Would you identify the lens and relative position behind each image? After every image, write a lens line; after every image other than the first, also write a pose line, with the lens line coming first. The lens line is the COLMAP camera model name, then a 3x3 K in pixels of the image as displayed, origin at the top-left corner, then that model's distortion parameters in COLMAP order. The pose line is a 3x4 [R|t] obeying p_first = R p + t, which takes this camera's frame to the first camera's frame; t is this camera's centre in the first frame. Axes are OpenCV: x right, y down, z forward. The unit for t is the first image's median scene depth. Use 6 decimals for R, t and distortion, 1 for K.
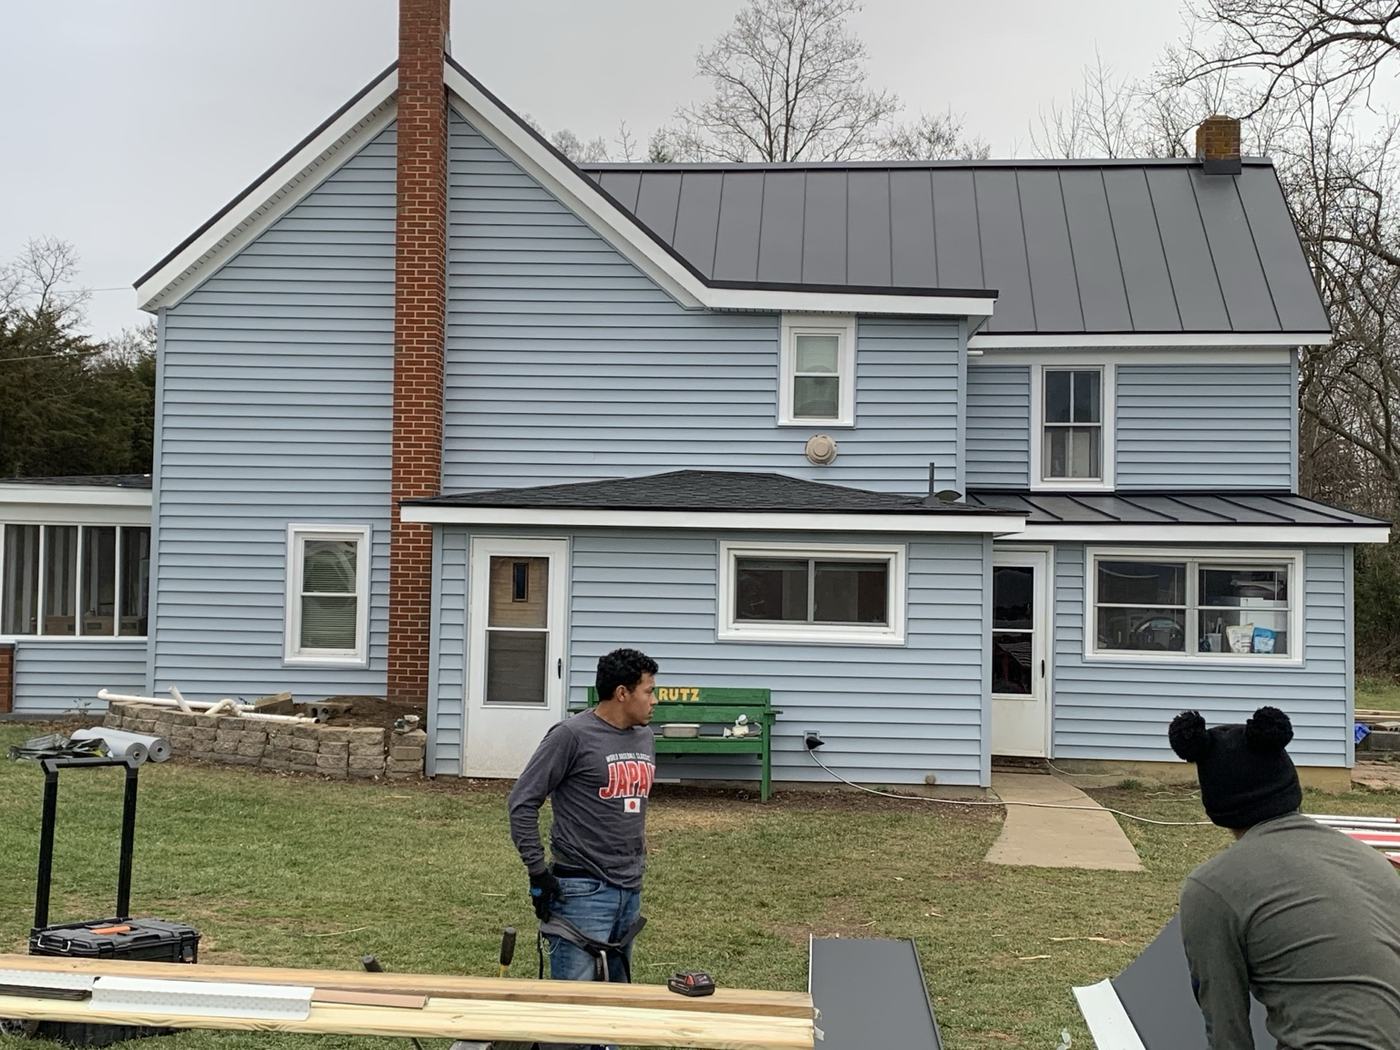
lens RADIAL K [[1777.3, 0, 700.0], [0, 1777.3, 525.0], [0, 0, 1]] dist [0.122295, -0.115634]
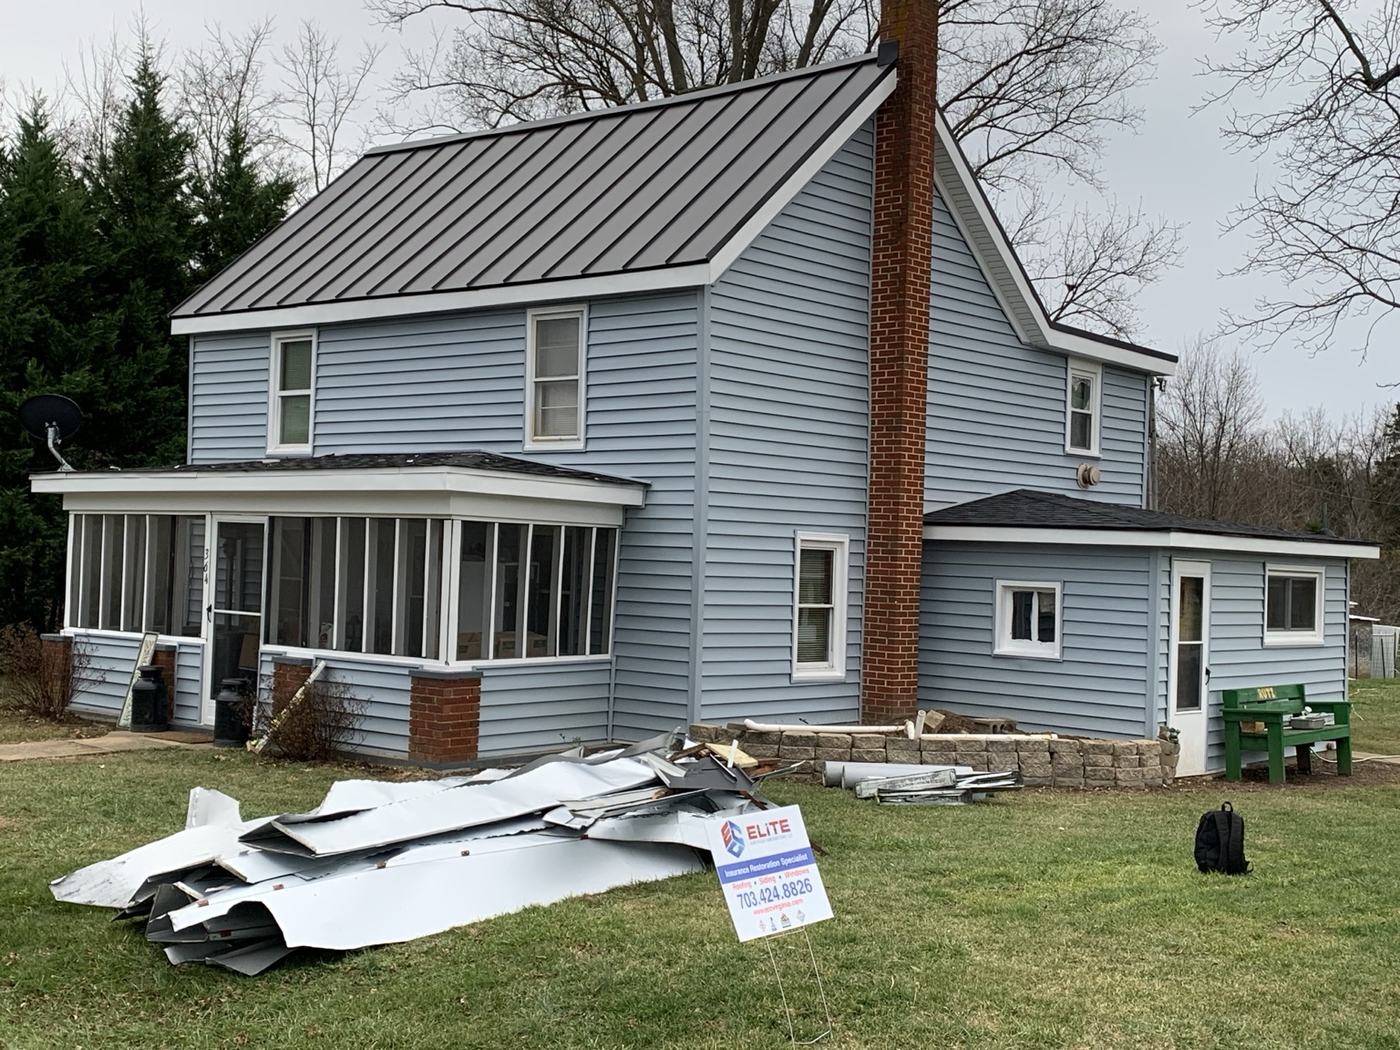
lens RADIAL K [[1777.3, 0, 700.0], [0, 1777.3, 525.0], [0, 0, 1]] dist [0.122295, -0.115634]
pose [[0.614802, 0.016995, 0.788498, -1.011562], [-0.042643, 0.999022, 0.011717, -0.013057], [-0.787528, -0.040828, 0.614926, 0.473513]]
